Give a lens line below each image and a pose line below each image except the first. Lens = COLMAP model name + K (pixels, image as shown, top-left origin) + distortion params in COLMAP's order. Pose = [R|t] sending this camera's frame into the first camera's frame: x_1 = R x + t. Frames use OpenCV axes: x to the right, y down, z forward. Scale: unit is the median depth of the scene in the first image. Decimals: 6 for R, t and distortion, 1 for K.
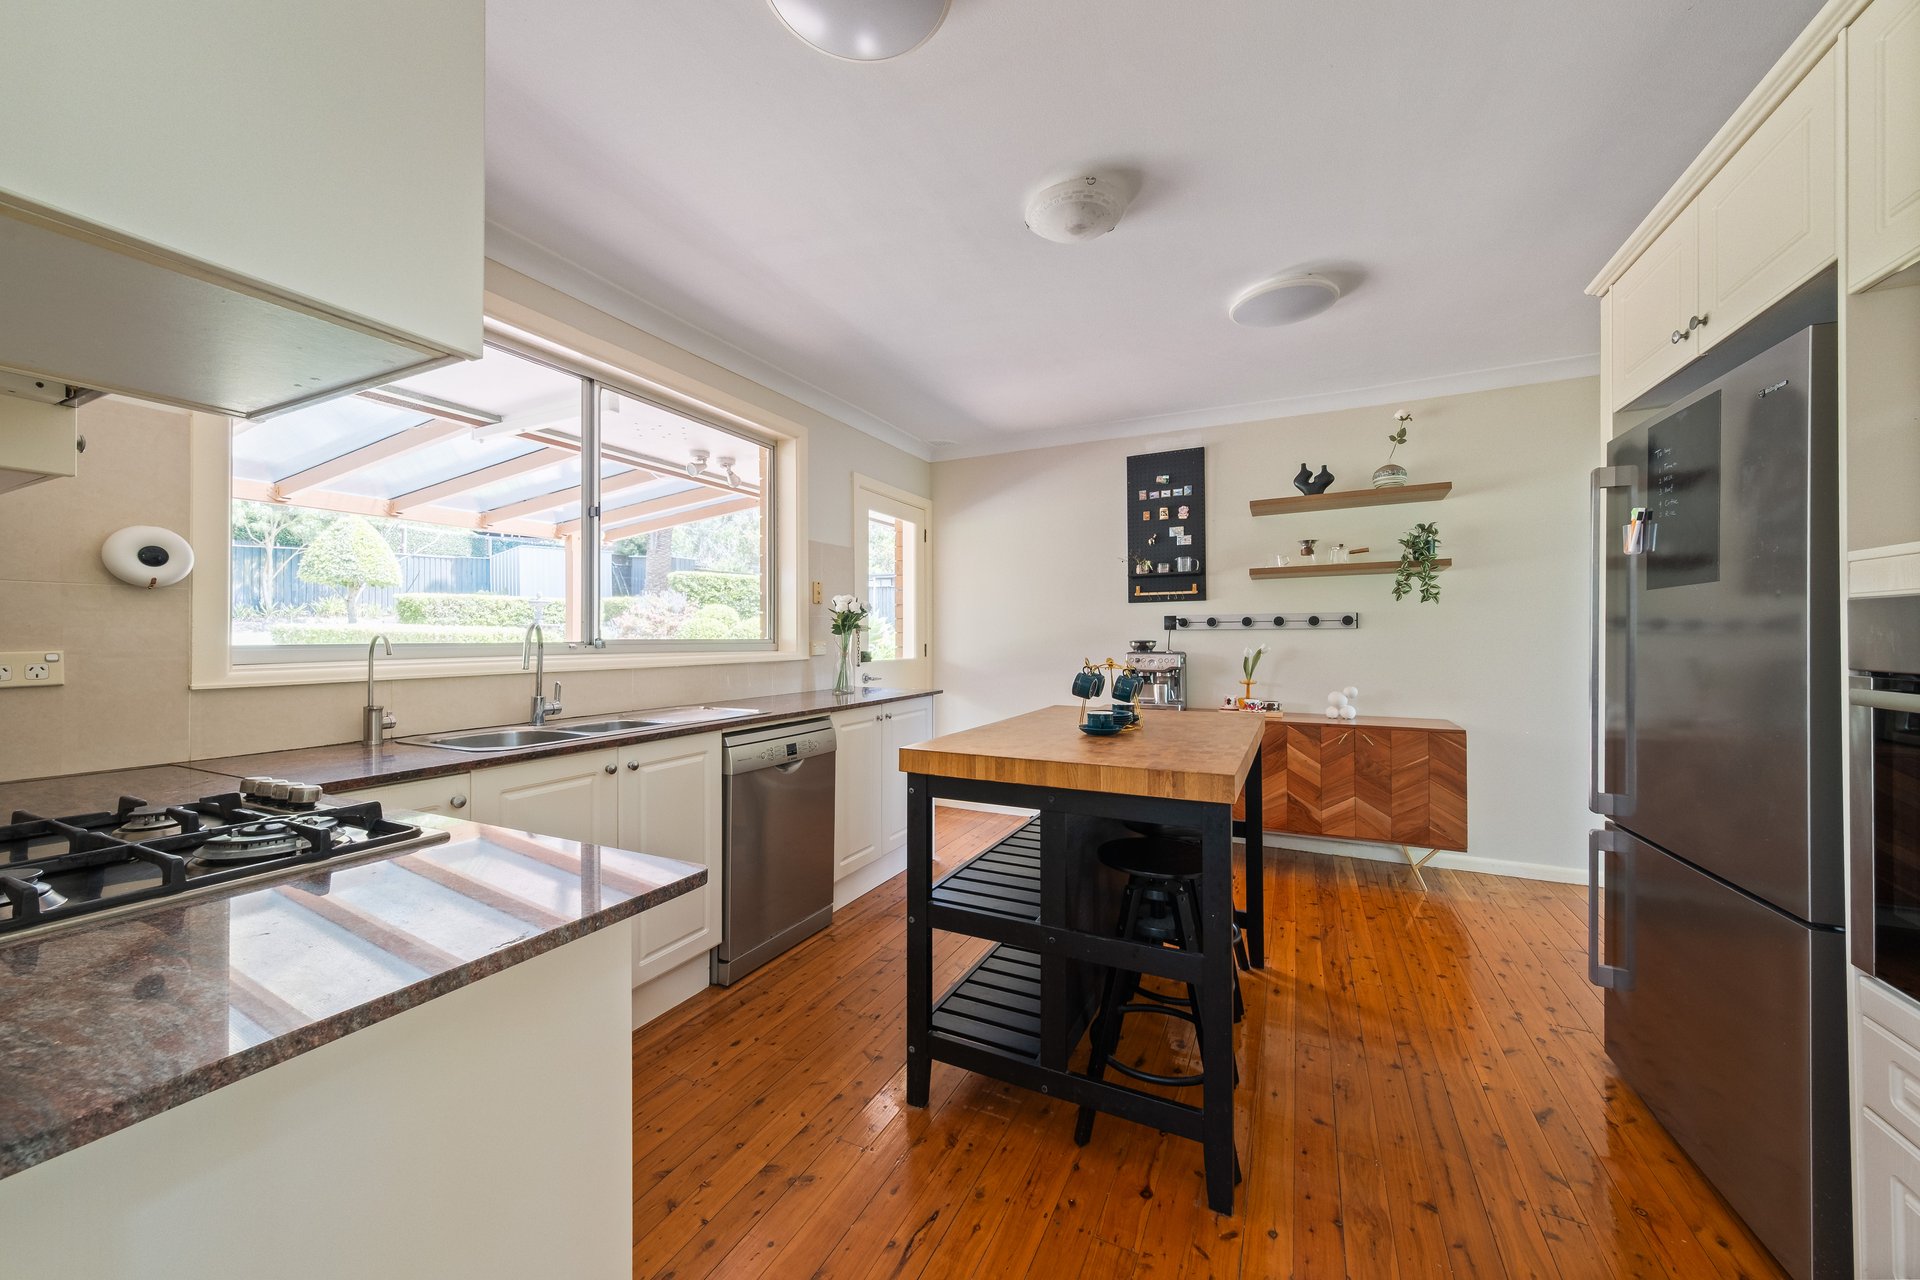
lens RADIAL K [[671.2, 0, 954.1], [0, 671.2, 637.3], [0, 0, 1]] dist [-0.000189, 0.000000]
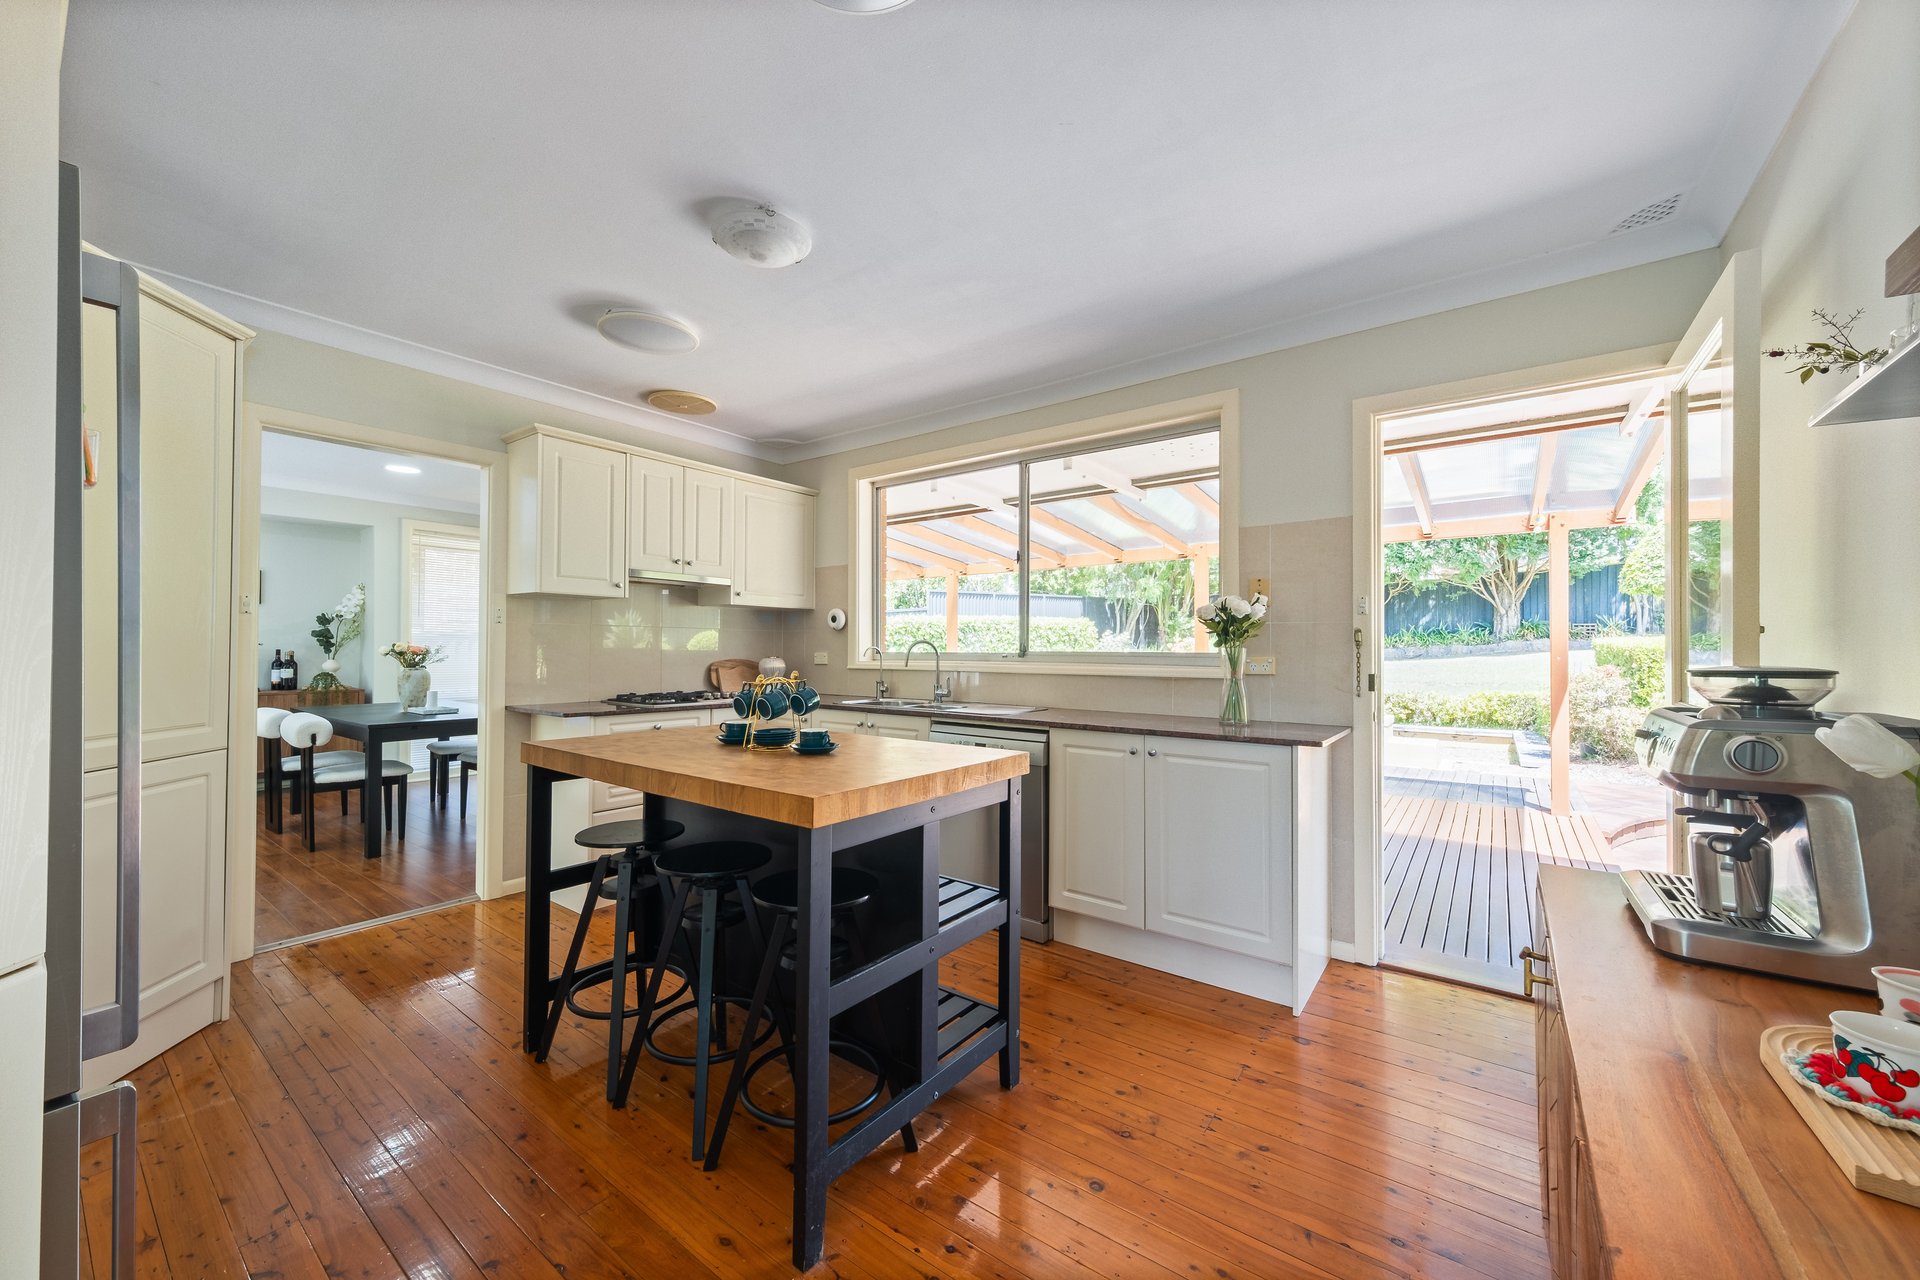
lens RADIAL K [[717.8, 0, 956.2], [0, 717.8, 642.6], [0, 0, 1]] dist [0.000581, 0.000026]
pose [[-0.174544, -0.007990, -0.984617, 0.917631], [-0.002771, 0.999967, -0.007624, -0.002348], [0.984646, 0.001398, -0.174560, 1.120272]]
